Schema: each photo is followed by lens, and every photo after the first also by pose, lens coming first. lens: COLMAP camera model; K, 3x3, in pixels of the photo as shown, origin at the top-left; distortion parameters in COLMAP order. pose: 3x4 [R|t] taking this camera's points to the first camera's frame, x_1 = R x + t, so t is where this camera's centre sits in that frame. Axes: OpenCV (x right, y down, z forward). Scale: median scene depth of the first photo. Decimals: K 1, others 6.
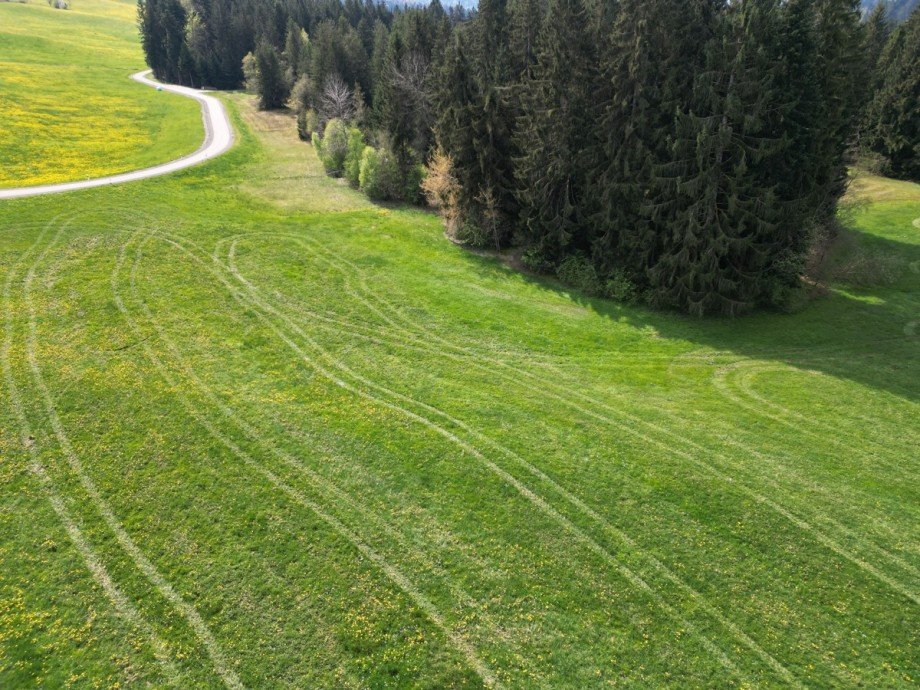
lens RADIAL K [[639.1, 0, 458.1], [0, 639.1, 344.5], [0, 0, 1]] dist [0.079919, -0.069217]
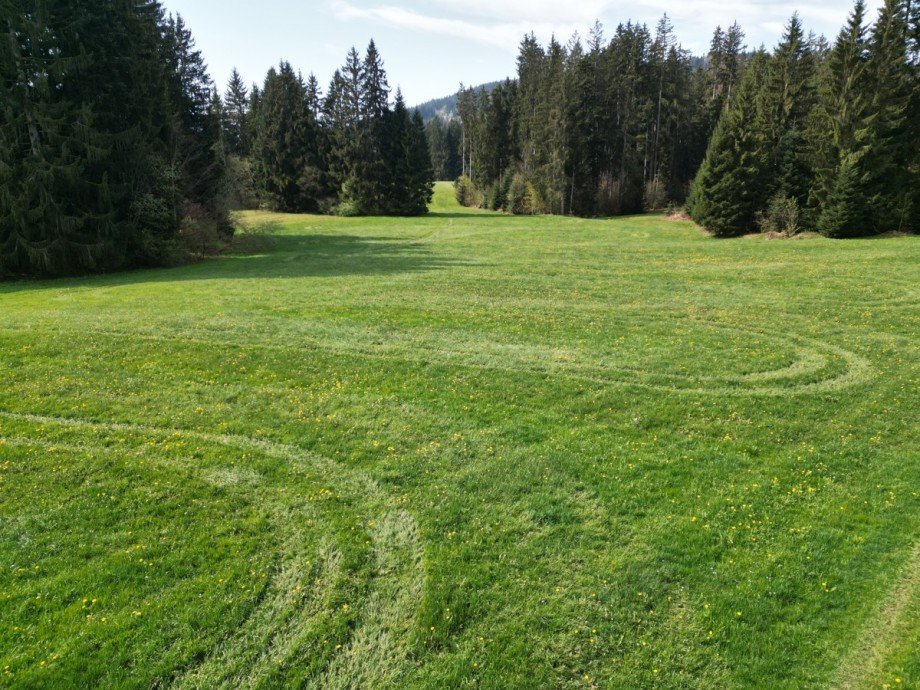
lens RADIAL K [[685.8, 0, 462.4], [0, 685.8, 343.2], [0, 0, 1]] dist [0.080773, -0.069552]
pose [[0.730167, -0.179792, 0.659190, 0.215171], [0.317742, 0.943443, -0.094633, 0.388299], [-0.604894, 0.278550, 0.745998, 0.099246]]
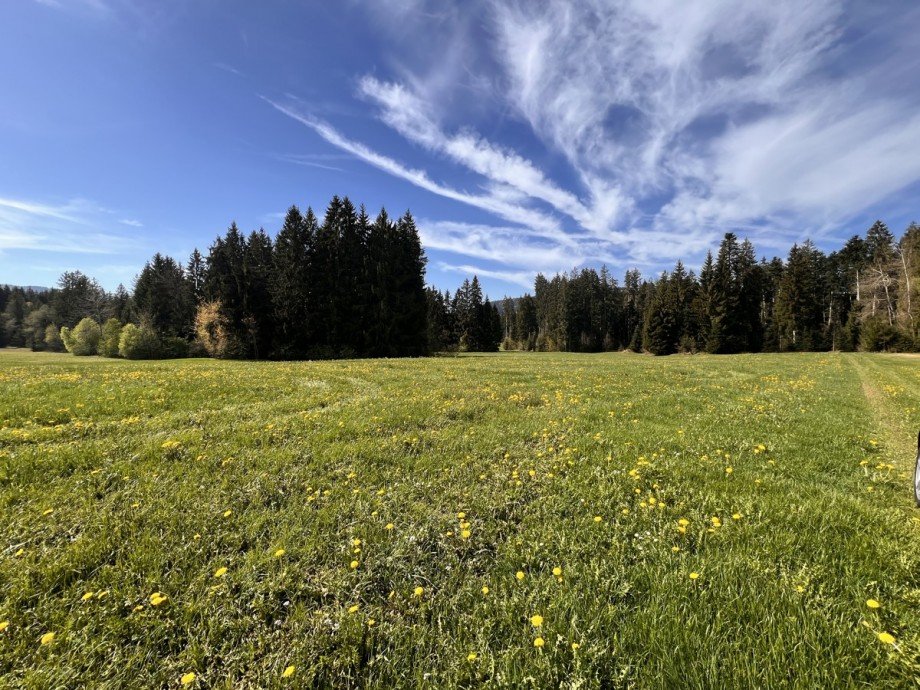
lens RADIAL K [[366.1, 0, 458.7], [0, 366.1, 341.6], [0, 0, 1]] dist [-0.001088, -0.000771]
pose [[0.762287, -0.010839, 0.647149, -0.244876], [0.302975, 0.889525, -0.341980, 0.465561], [-0.571948, 0.456757, 0.681357, 0.184237]]
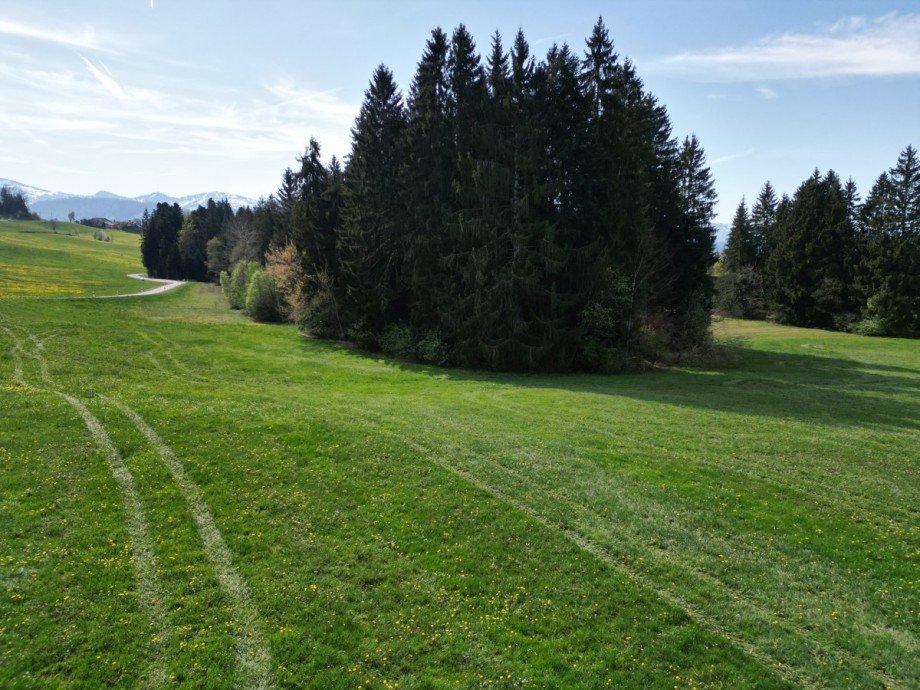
lens RADIAL K [[639.1, 0, 458.6], [0, 639.1, 344.5], [0, 0, 1]] dist [0.079919, -0.069217]
pose [[0.999525, 0.016687, -0.025923, 0.462098], [-0.024612, 0.938294, -0.344963, 0.327232], [0.018567, 0.345437, 0.938258, 0.199913]]
